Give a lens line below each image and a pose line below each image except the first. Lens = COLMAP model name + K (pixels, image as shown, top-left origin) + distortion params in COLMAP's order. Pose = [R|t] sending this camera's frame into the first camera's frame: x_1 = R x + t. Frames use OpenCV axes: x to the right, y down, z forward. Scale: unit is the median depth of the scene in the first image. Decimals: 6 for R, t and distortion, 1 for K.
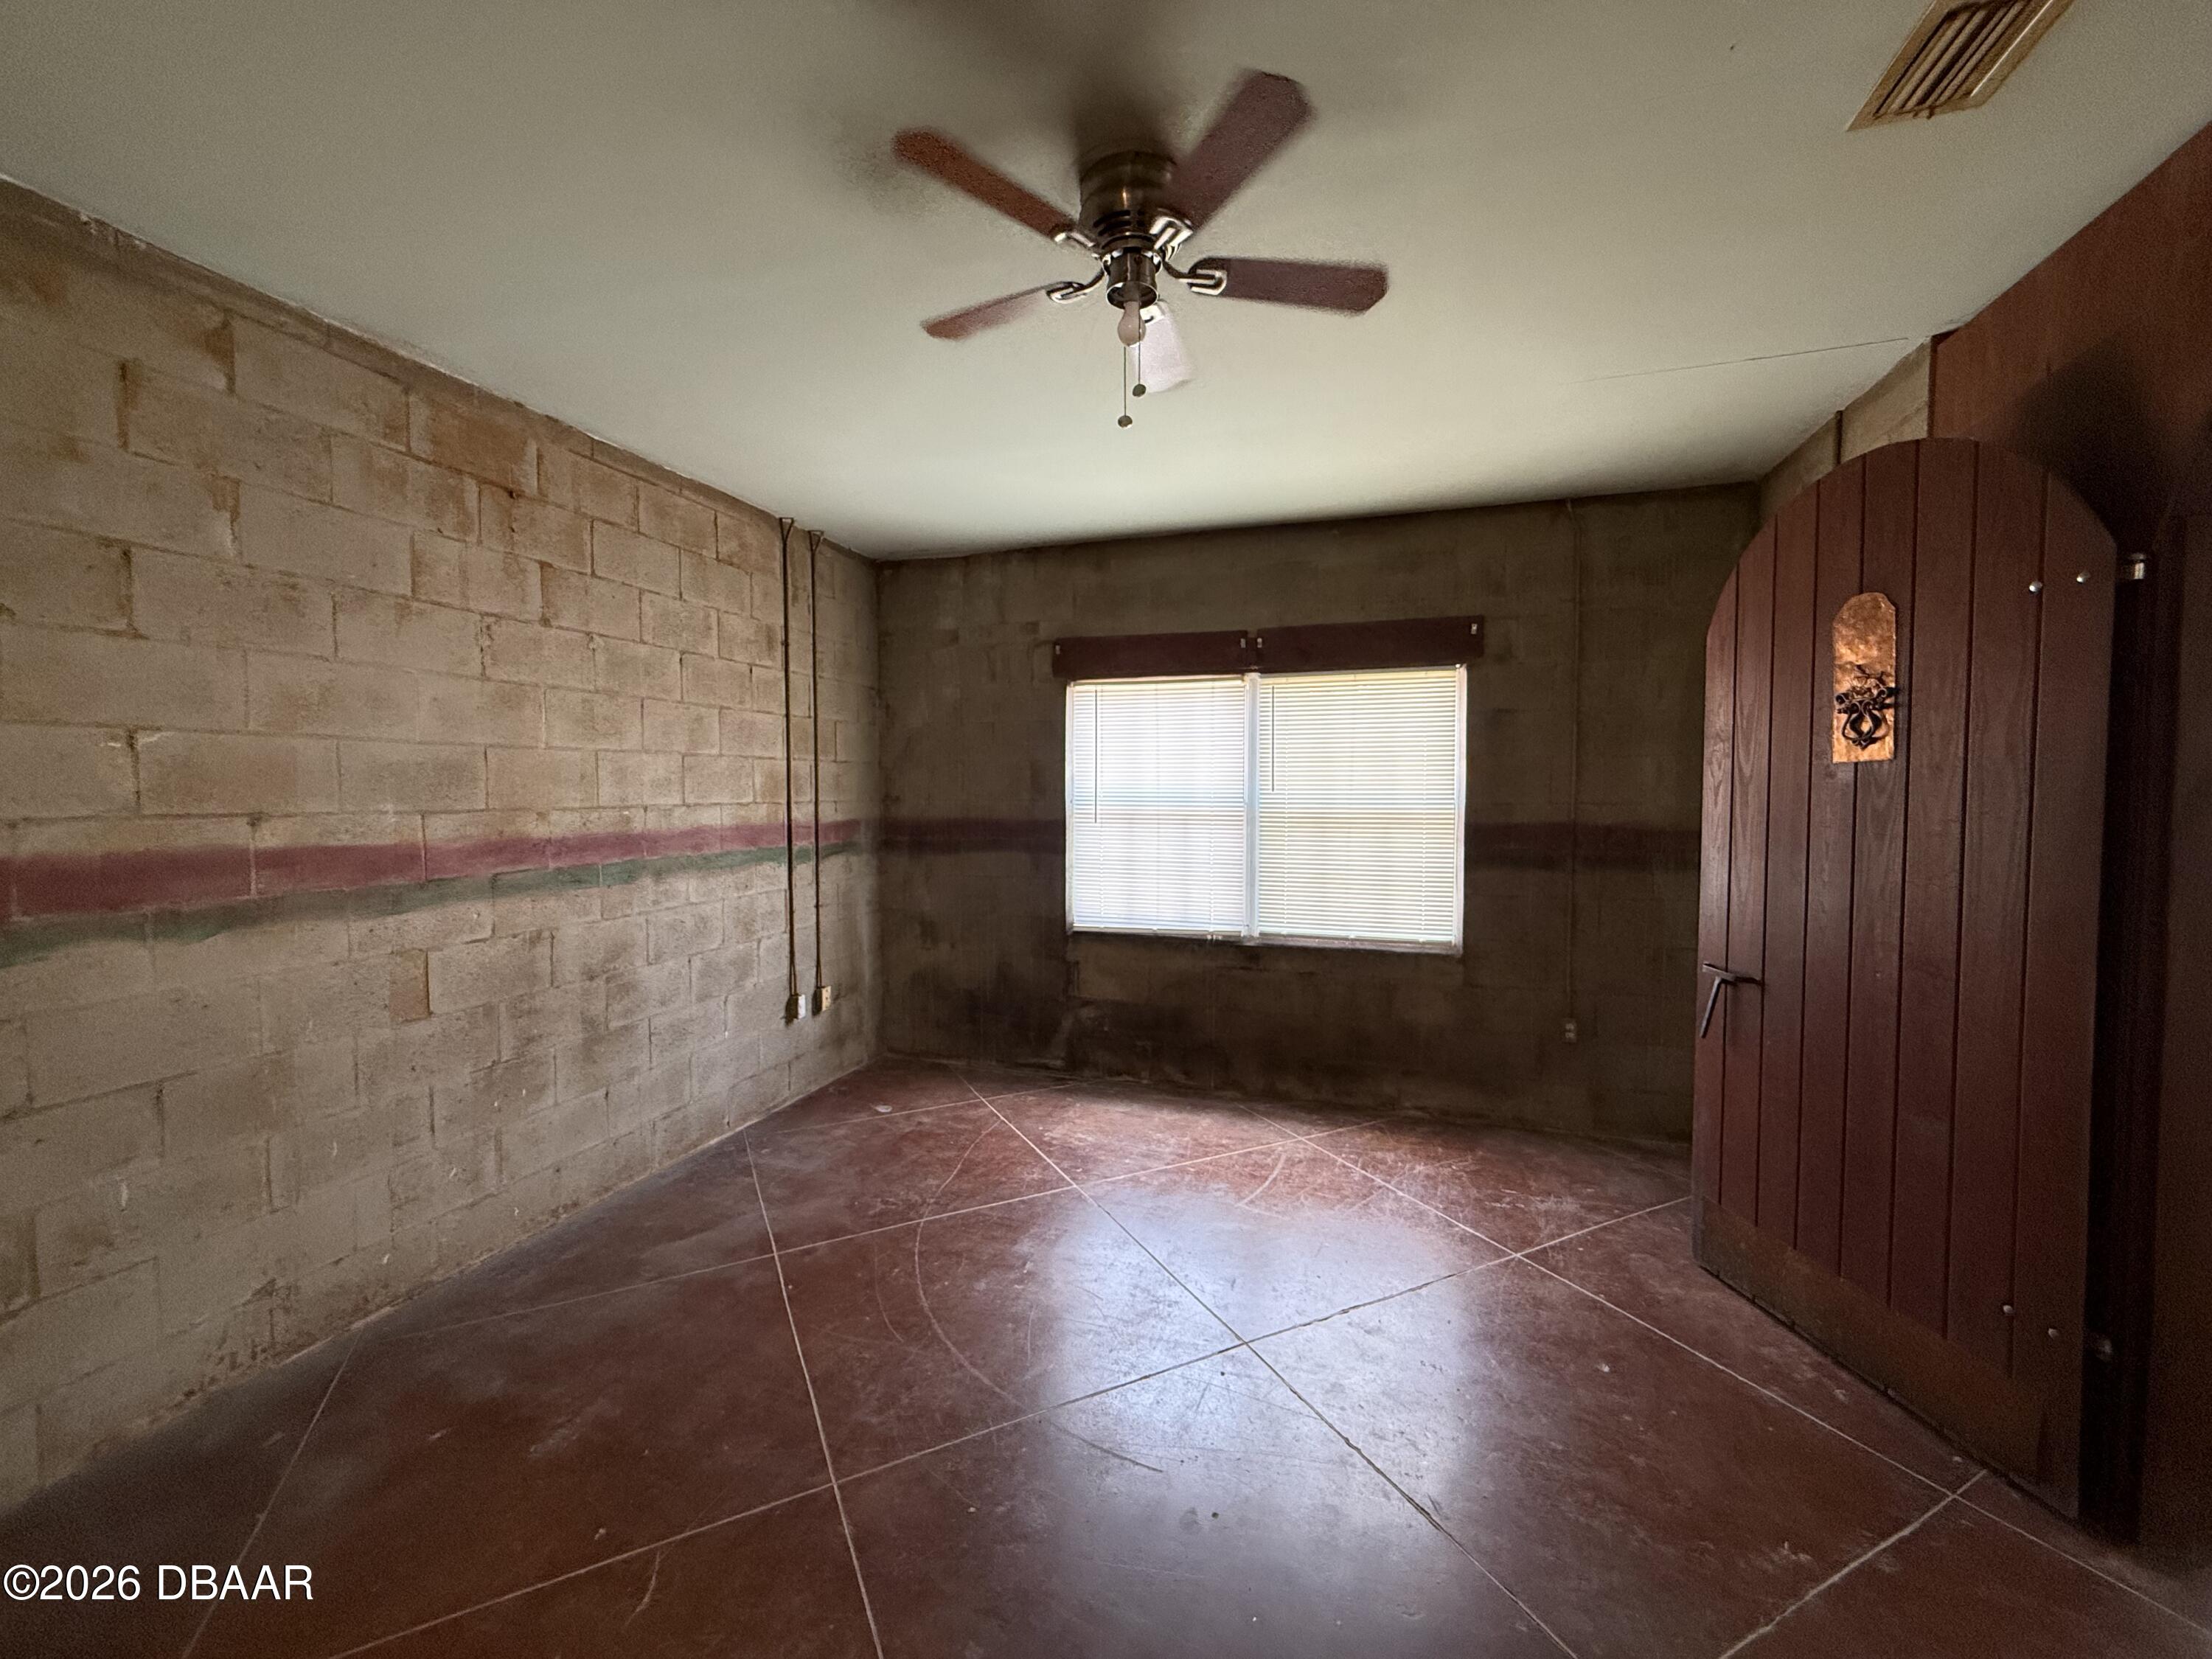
lens RADIAL K [[875.8, 0, 1104.1], [0, 875.8, 827.1], [0, 0, 1]] dist [0.001664, -0.000073]
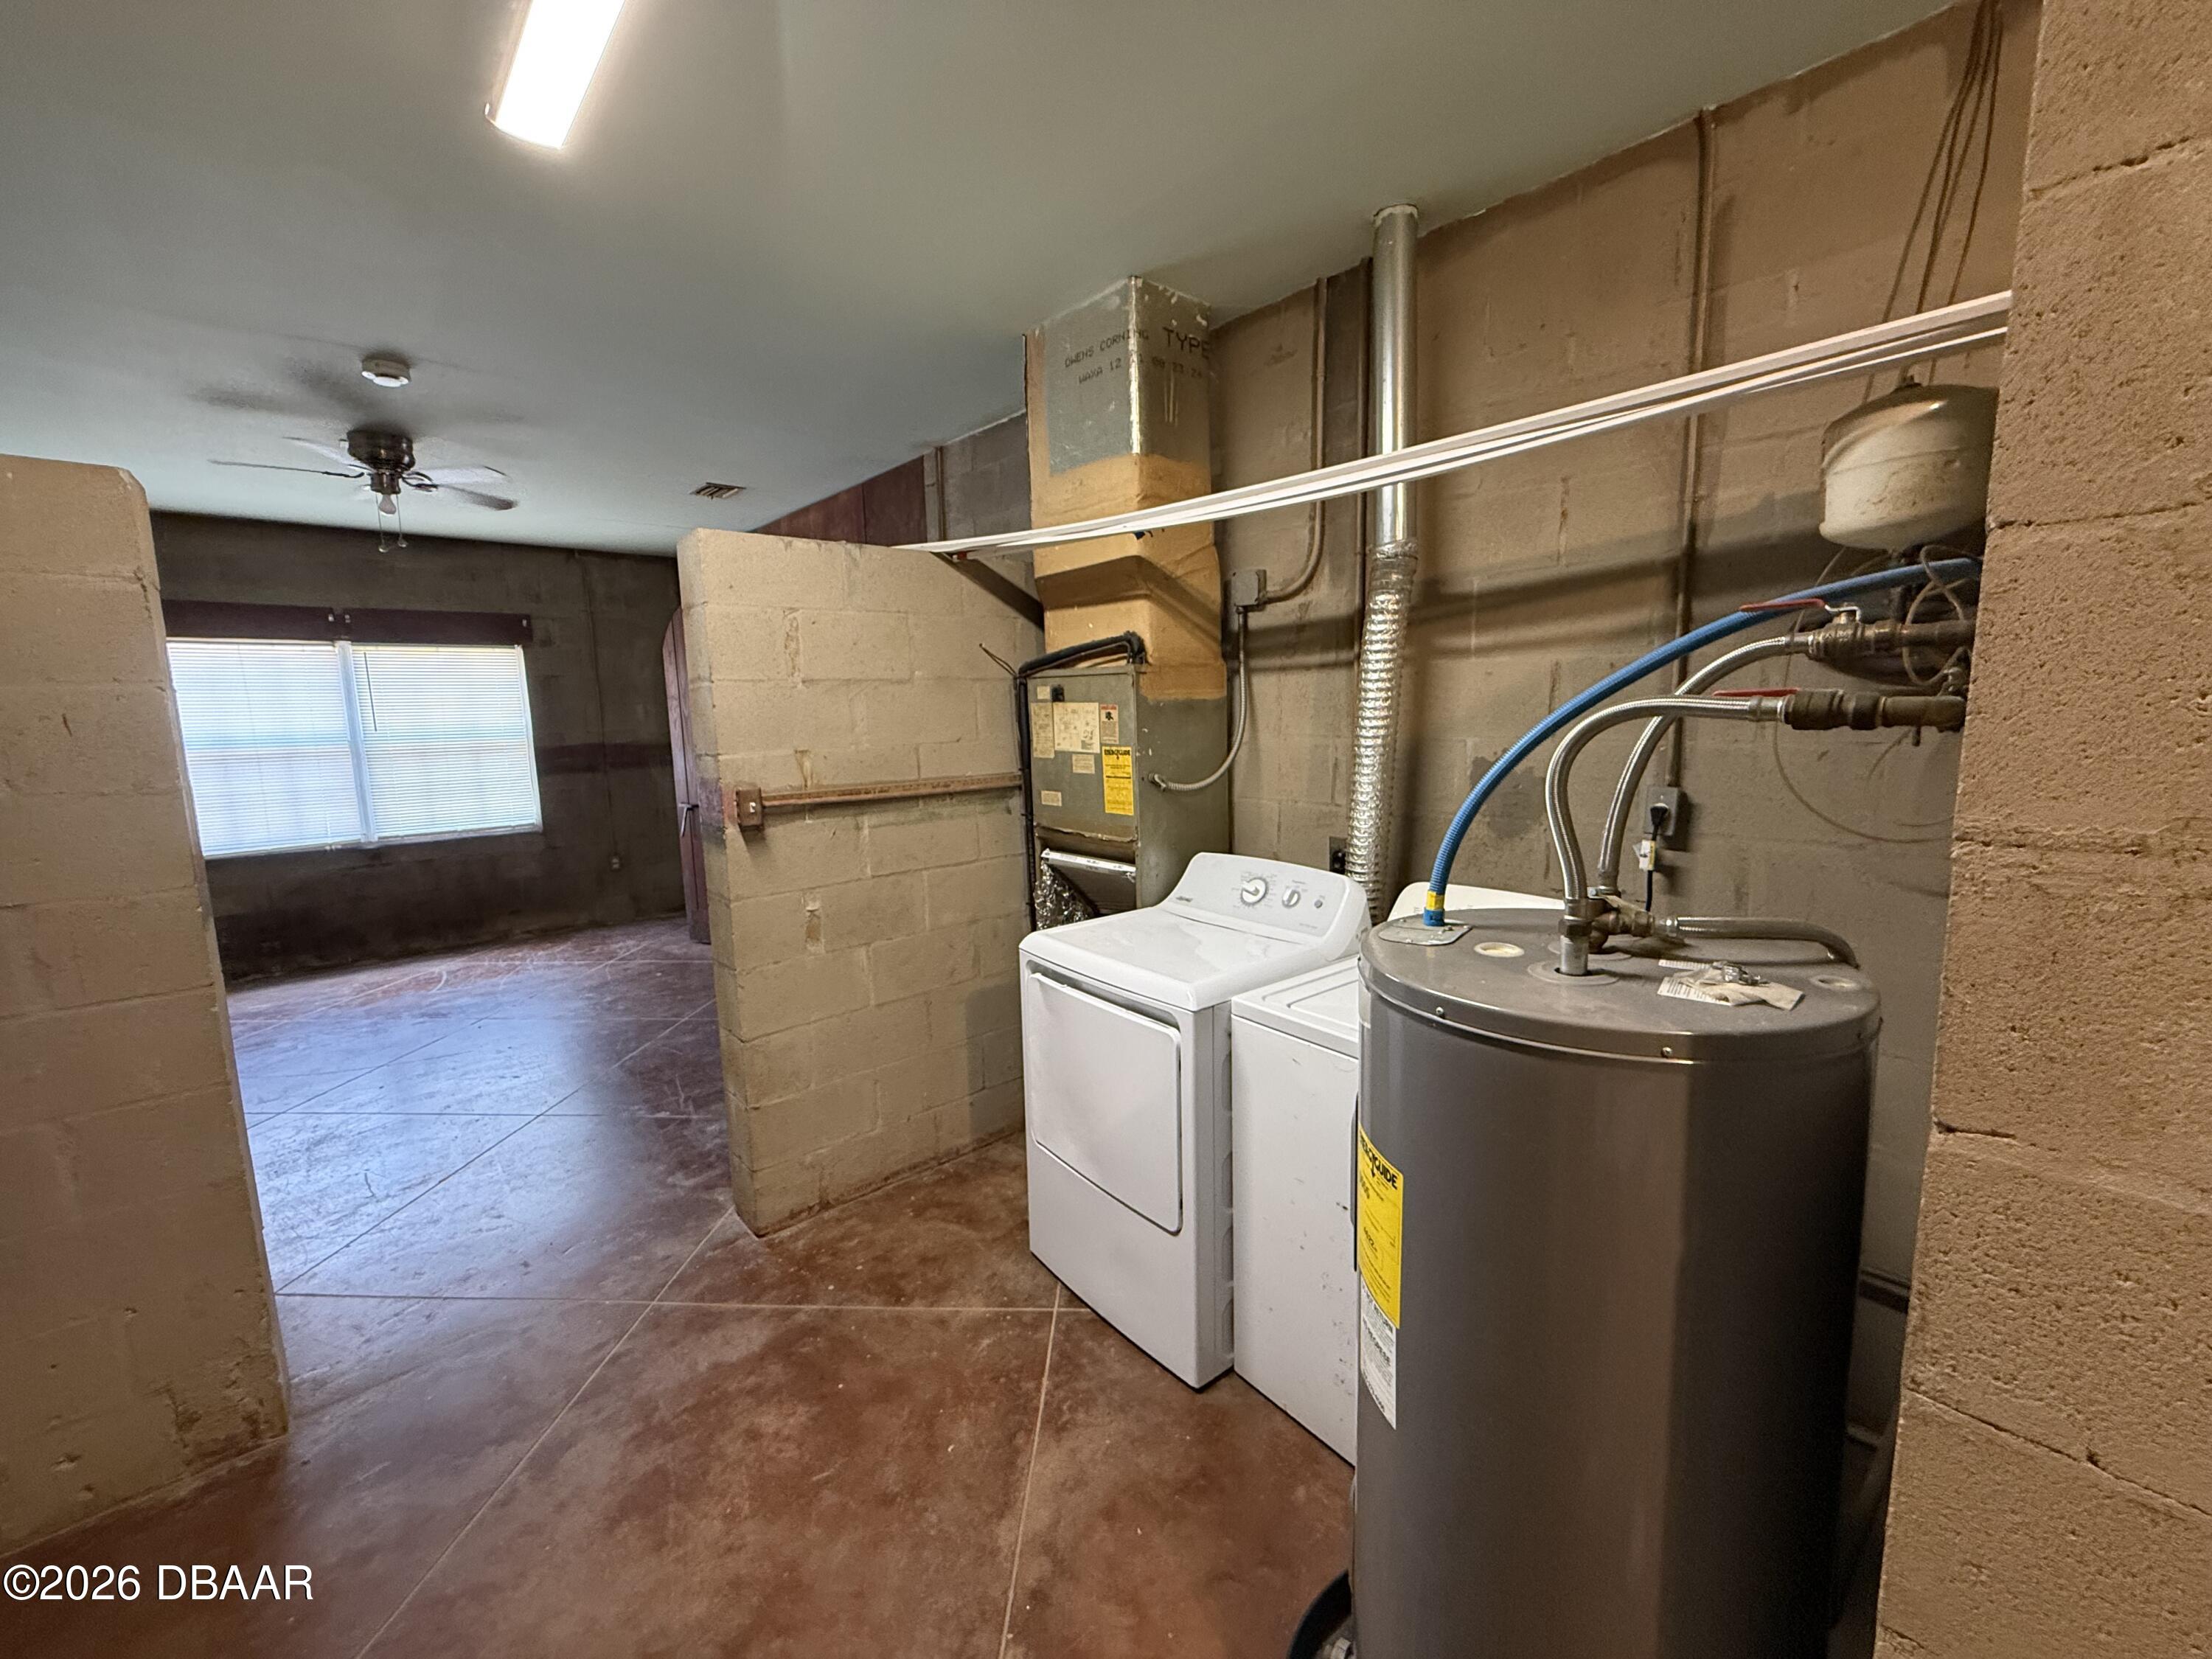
lens RADIAL K [[875.8, 0, 1103.9], [0, 875.8, 827.1], [0, 0, 1]] dist [0.001664, -0.000073]
pose [[0.495246, -0.130360, 0.858916, -0.446636], [0.055982, 0.991412, 0.118190, 0.008245], [-0.866947, -0.010449, 0.498291, -0.667359]]
